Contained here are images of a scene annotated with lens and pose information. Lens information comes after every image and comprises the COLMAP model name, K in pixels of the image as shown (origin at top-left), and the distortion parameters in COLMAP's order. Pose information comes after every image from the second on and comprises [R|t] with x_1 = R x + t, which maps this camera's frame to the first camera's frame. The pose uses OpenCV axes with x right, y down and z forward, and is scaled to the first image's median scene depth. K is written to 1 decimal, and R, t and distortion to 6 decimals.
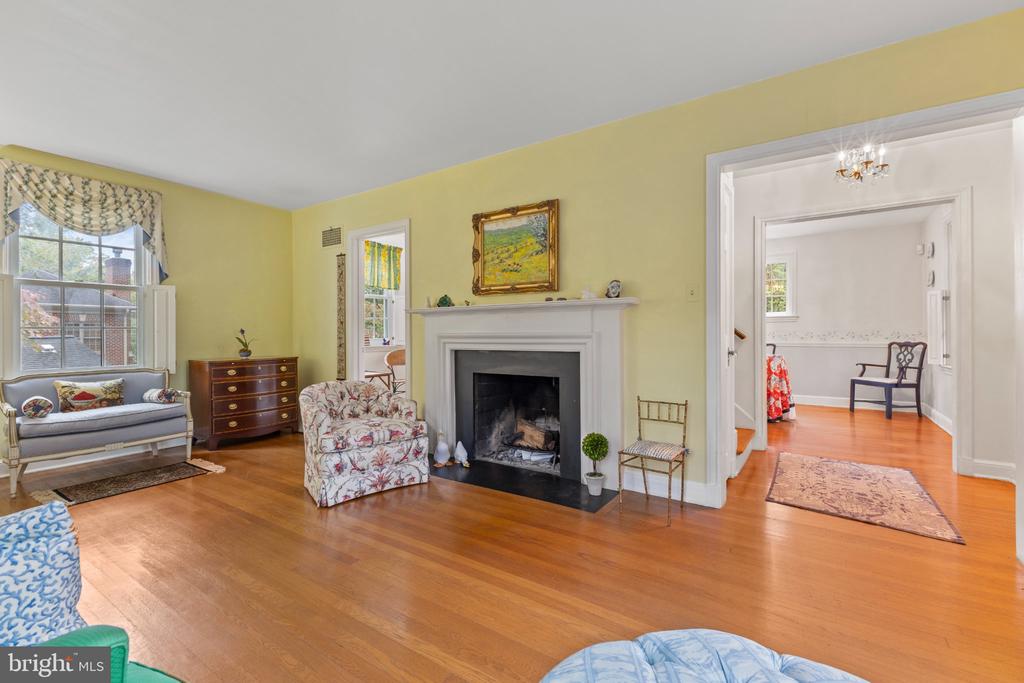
lens RADIAL K [[457.5, 0, 513.8], [0, 457.5, 331.4], [0, 0, 1]] dist [0.002202, 0.000236]
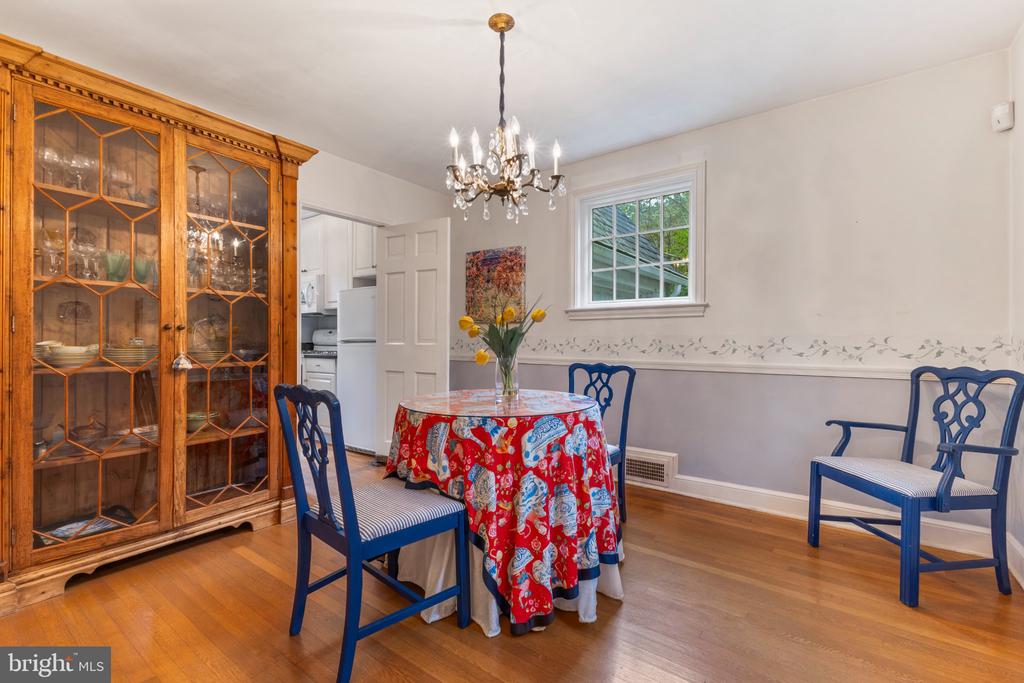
lens RADIAL K [[456.4, 0, 511.4], [0, 456.4, 341.2], [0, 0, 1]] dist [0.001370, 0.000164]
pose [[0.999179, 0.003589, -0.040342, 0.570435], [-0.003402, 0.999983, 0.004704, 0.001260], [0.040359, -0.004563, 0.999175, 0.692287]]
